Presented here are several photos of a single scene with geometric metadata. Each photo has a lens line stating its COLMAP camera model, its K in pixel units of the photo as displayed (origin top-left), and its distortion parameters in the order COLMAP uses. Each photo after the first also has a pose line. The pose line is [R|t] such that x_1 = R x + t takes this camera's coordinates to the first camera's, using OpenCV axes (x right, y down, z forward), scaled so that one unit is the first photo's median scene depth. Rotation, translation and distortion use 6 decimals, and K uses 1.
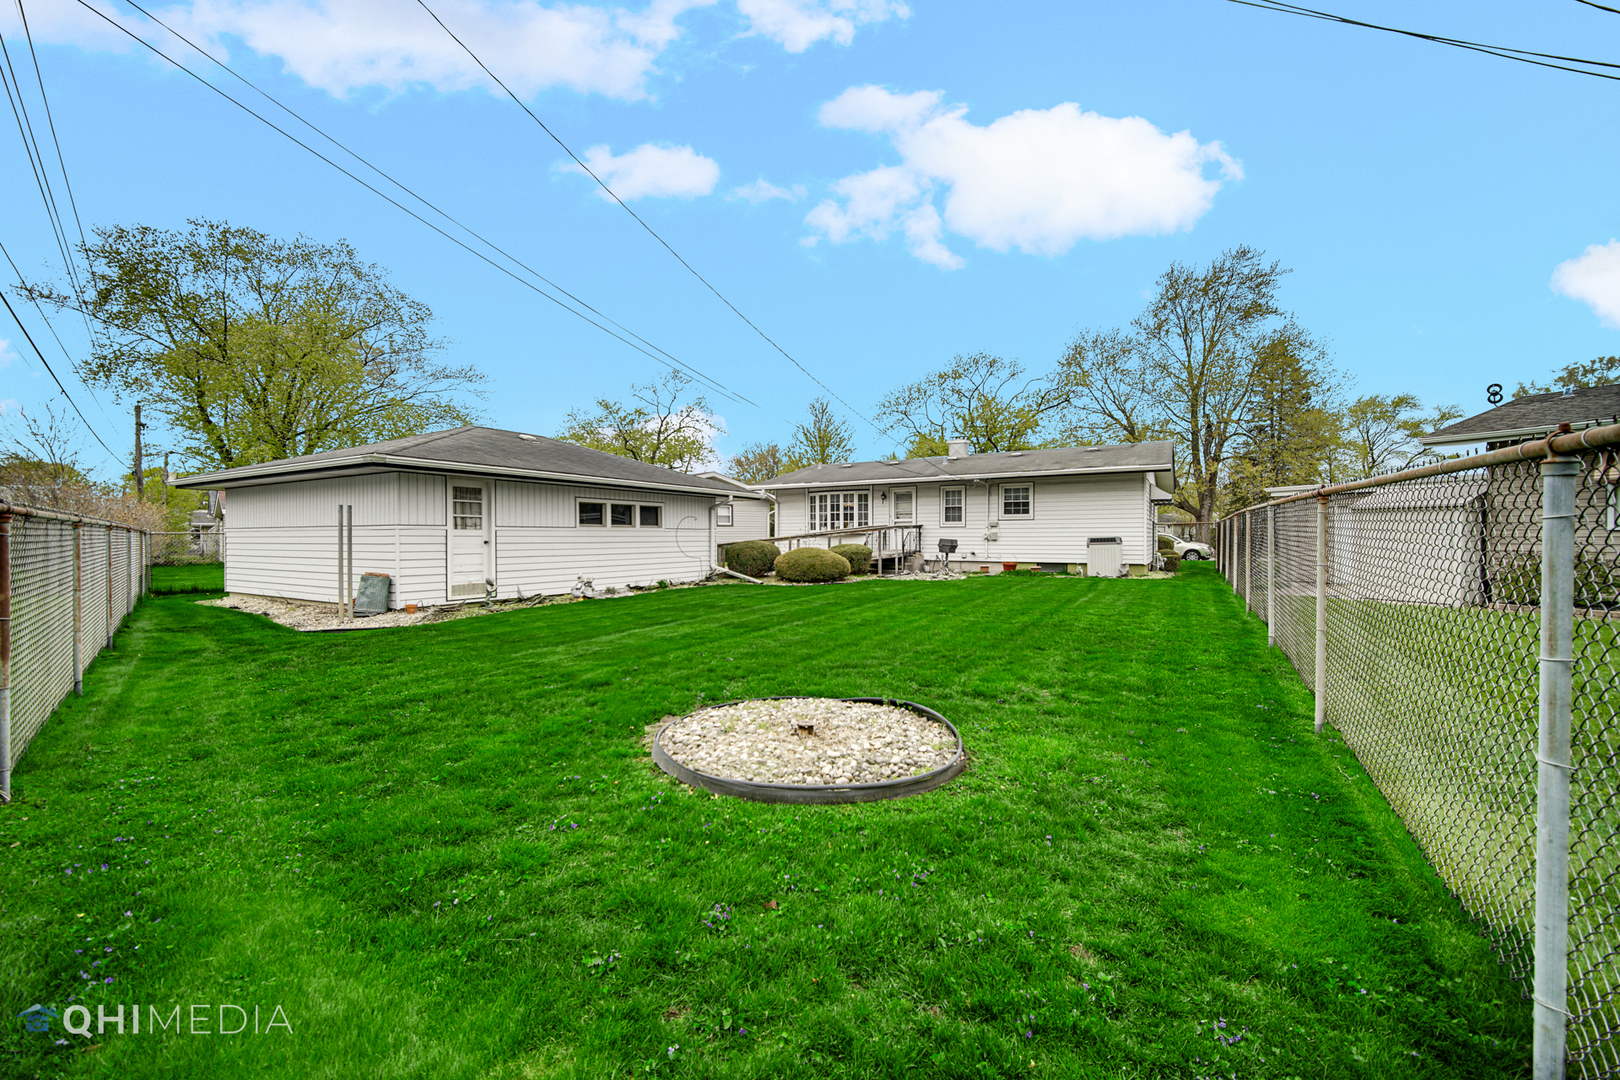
lens RADIAL K [[642.5, 0, 821.9], [0, 642.5, 531.0], [0, 0, 1]] dist [-0.003334, -0.000185]
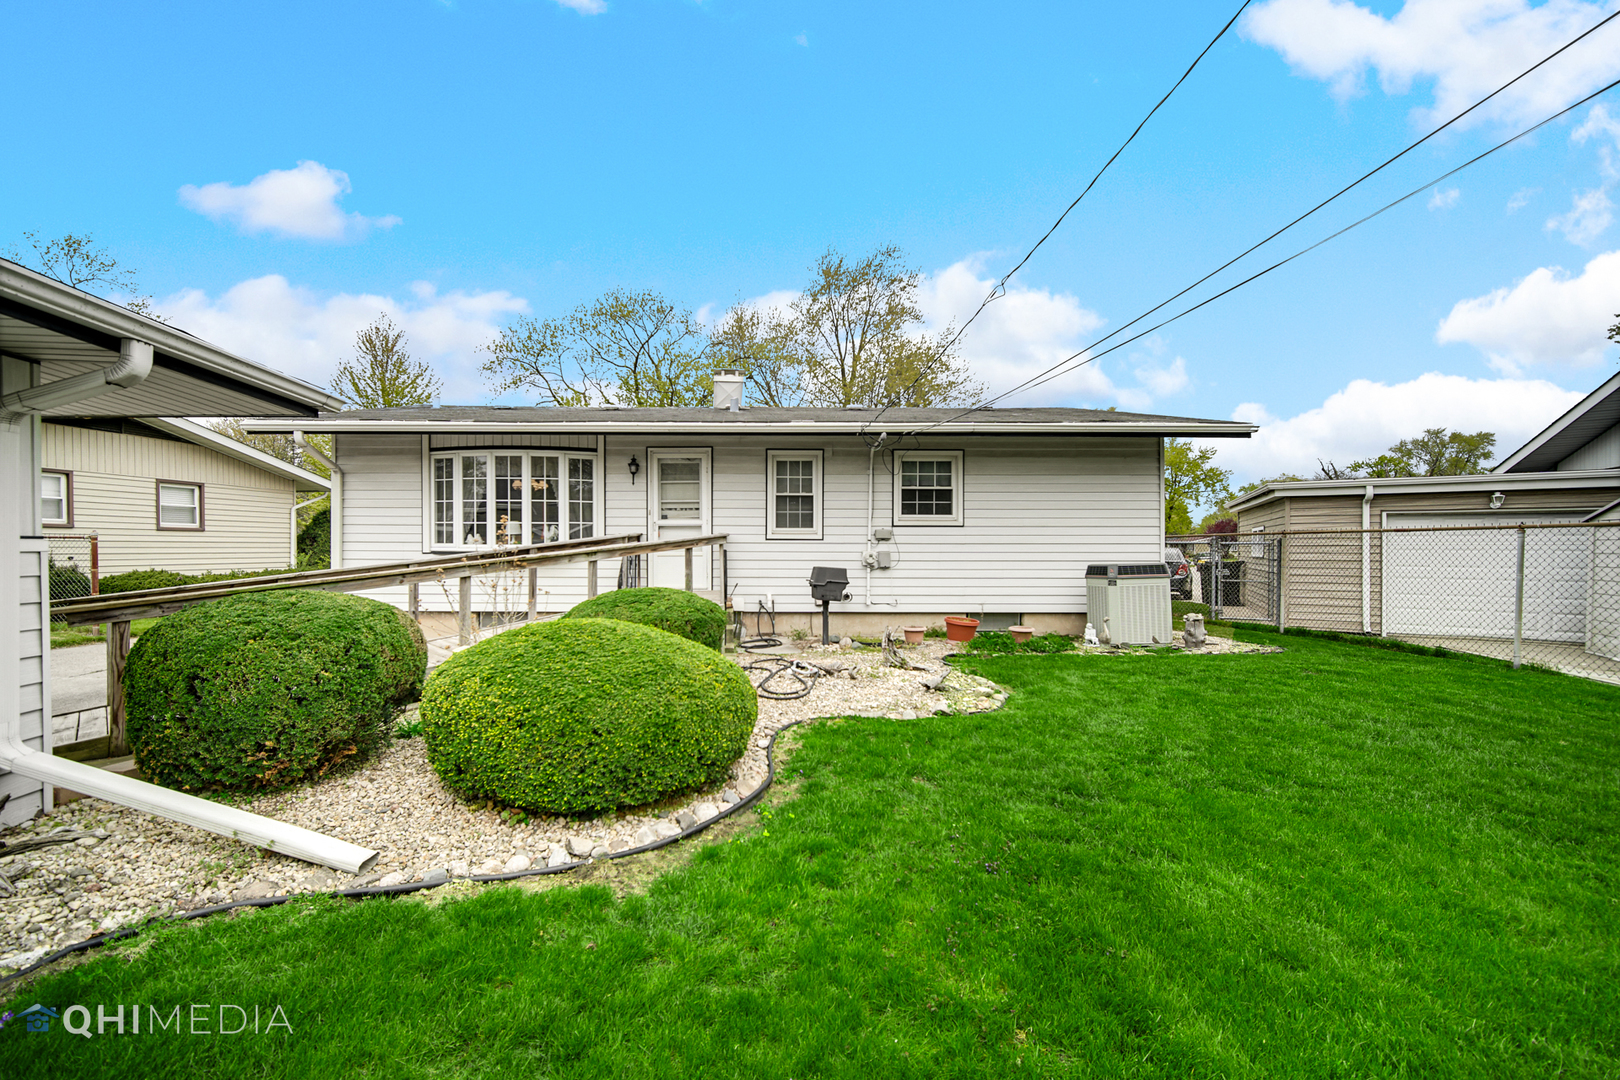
lens RADIAL K [[778.4, 0, 807.7], [0, 778.4, 569.4], [0, 0, 1]] dist [-0.000488, -0.000064]
pose [[0.868649, -0.007745, 0.495367, -0.058846], [-0.004713, 0.999703, 0.023895, 0.001243], [-0.495405, -0.023091, 0.868355, 0.487204]]
